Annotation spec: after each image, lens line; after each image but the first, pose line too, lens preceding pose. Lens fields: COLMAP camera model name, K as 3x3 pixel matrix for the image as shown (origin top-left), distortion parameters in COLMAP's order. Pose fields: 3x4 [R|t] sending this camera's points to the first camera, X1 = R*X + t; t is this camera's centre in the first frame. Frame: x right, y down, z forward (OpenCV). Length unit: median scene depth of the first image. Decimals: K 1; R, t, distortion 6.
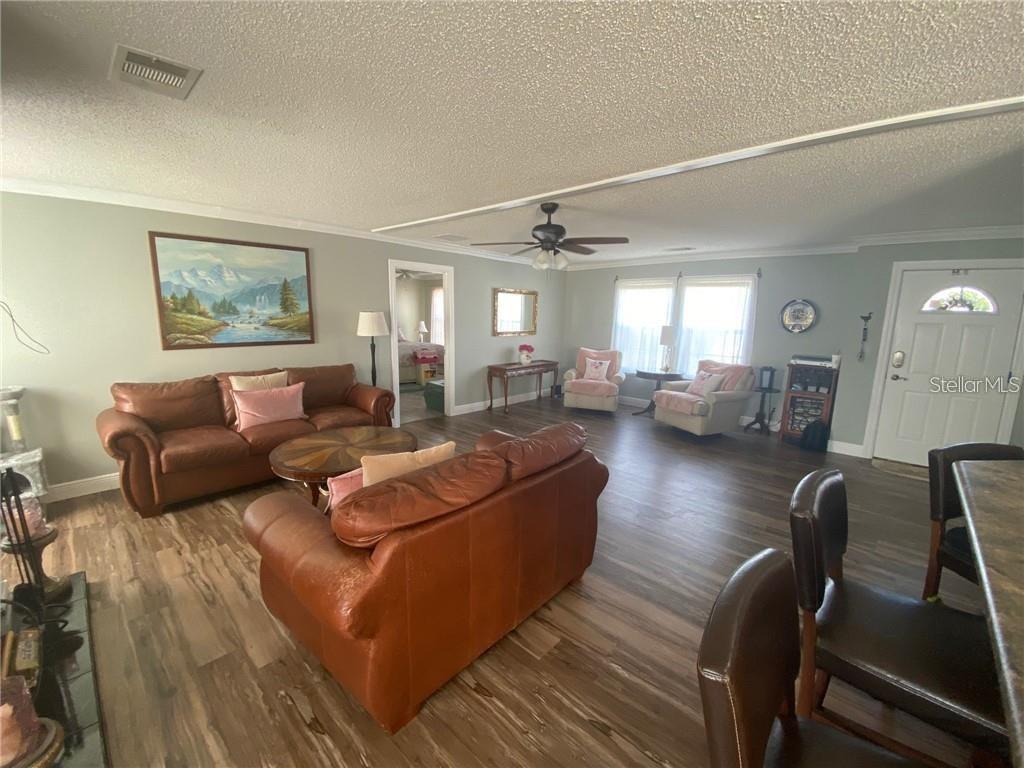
lens RADIAL K [[422.8, 0, 516.8], [0, 422.8, 387.8], [0, 0, 1]] dist [0.012711, -0.000206]
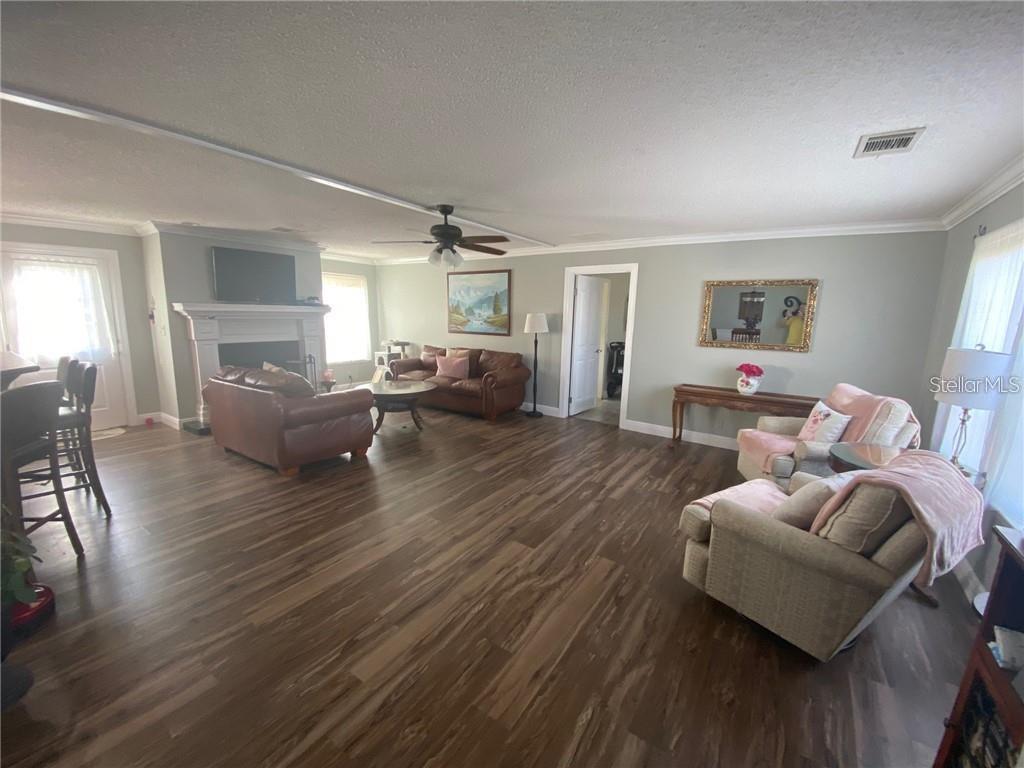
lens RADIAL K [[422.8, 0, 516.8], [0, 422.8, 387.8], [0, 0, 1]] dist [0.012711, -0.000206]
pose [[0.170337, 0.161121, -0.972124, 1.058035], [-0.193437, 0.972814, 0.127341, -0.138378], [0.966213, 0.166354, 0.196873, 0.884065]]
